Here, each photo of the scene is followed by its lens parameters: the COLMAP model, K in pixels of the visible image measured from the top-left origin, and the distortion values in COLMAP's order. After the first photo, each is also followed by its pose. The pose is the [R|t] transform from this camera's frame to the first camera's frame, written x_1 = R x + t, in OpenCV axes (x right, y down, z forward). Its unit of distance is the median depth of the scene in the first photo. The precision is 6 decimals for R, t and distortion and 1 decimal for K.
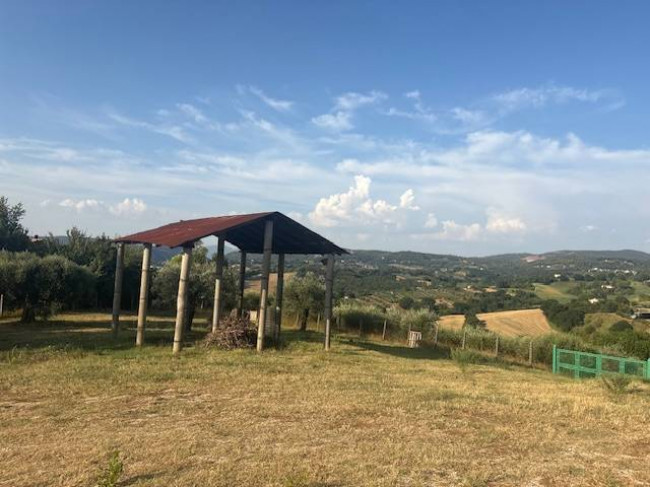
lens RADIAL K [[486.7, 0, 319.0], [0, 486.7, 241.2], [0, 0, 1]] dist [0.033781, -0.016976]
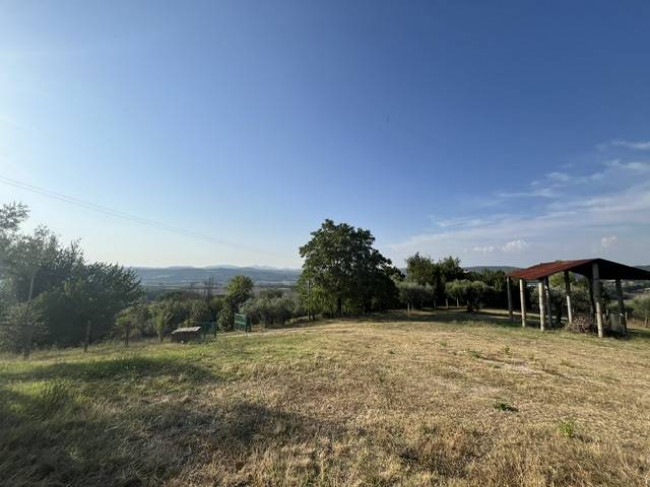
lens RADIAL K [[262.0, 0, 324.4], [0, 262.0, 240.6], [0, 0, 1]] dist [-0.006226, 0.000610]
pose [[0.525260, -0.147701, -0.838025, 0.113800], [0.053697, 0.988611, -0.140586, -0.025579], [0.849246, 0.028845, 0.527209, -0.214612]]
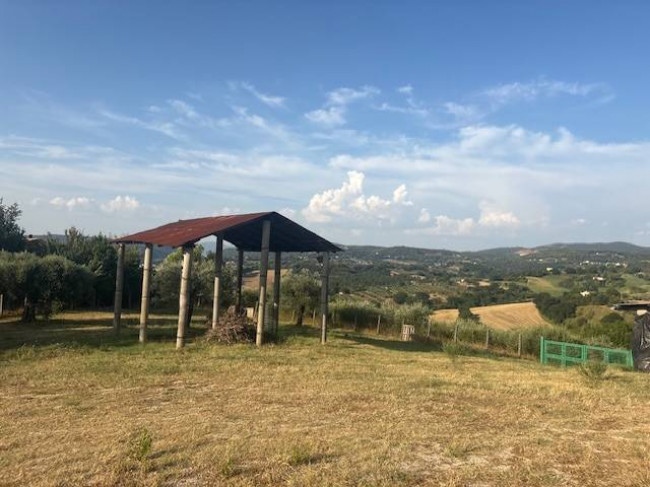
lens RADIAL K [[486.7, 0, 320.8], [0, 486.7, 242.0], [0, 0, 1]] dist [0.033781, -0.016976]
pose [[0.999819, -0.010252, 0.016032, -0.002198], [0.010090, 0.999898, 0.010156, -0.003464], [-0.016135, -0.009993, 0.999820, -0.025520]]
